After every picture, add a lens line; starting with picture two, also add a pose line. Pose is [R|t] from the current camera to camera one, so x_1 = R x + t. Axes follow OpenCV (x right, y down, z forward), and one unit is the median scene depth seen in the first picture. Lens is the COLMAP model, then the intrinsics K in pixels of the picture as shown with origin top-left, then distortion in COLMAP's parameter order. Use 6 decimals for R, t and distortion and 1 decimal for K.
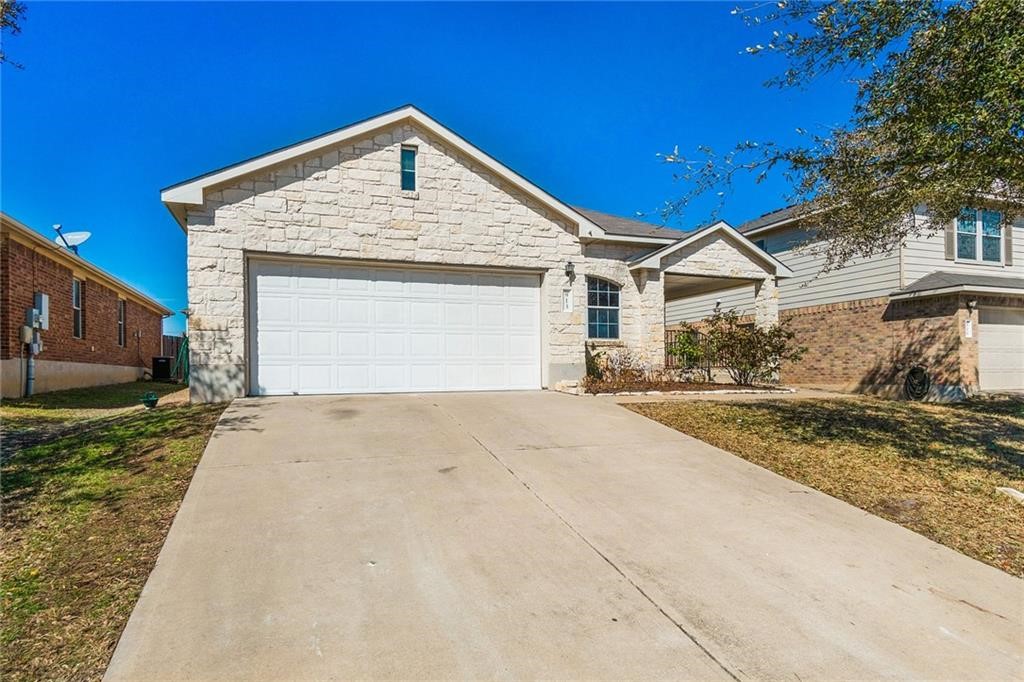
lens RADIAL K [[562.1, 0, 516.5], [0, 562.1, 337.8], [0, 0, 1]] dist [0.001848, 0.000211]
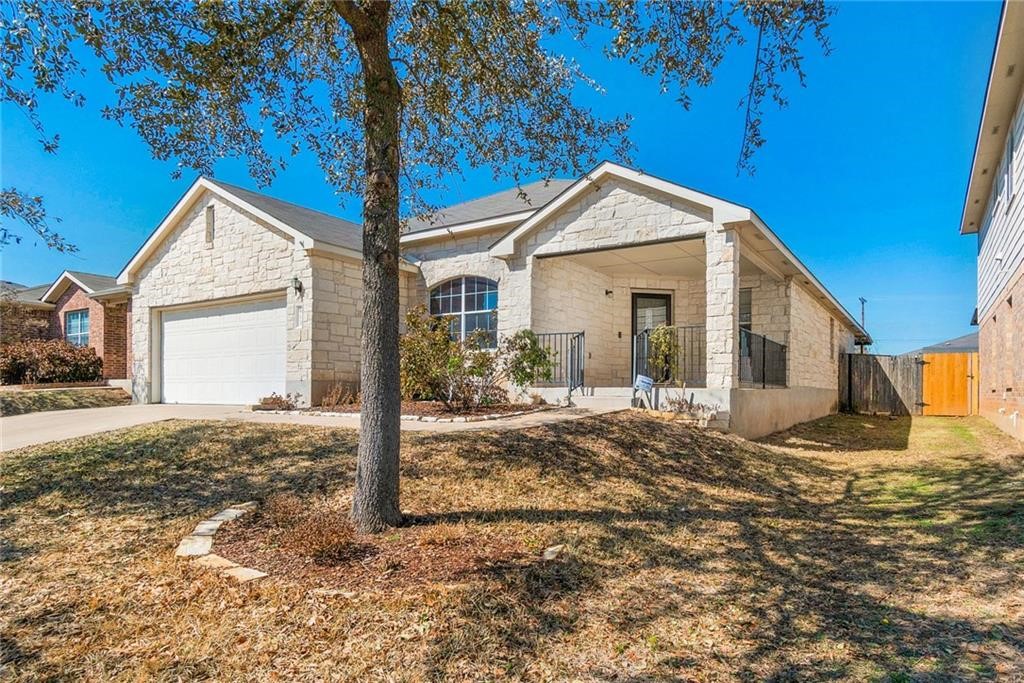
lens RADIAL K [[562.1, 0, 516.5], [0, 562.1, 338.3], [0, 0, 1]] dist [0.001848, 0.000211]
pose [[0.619631, -0.052387, -0.783143, 0.905039], [0.046407, 0.998470, -0.030074, 0.013534], [0.783520, -0.017709, 0.621114, 0.575367]]
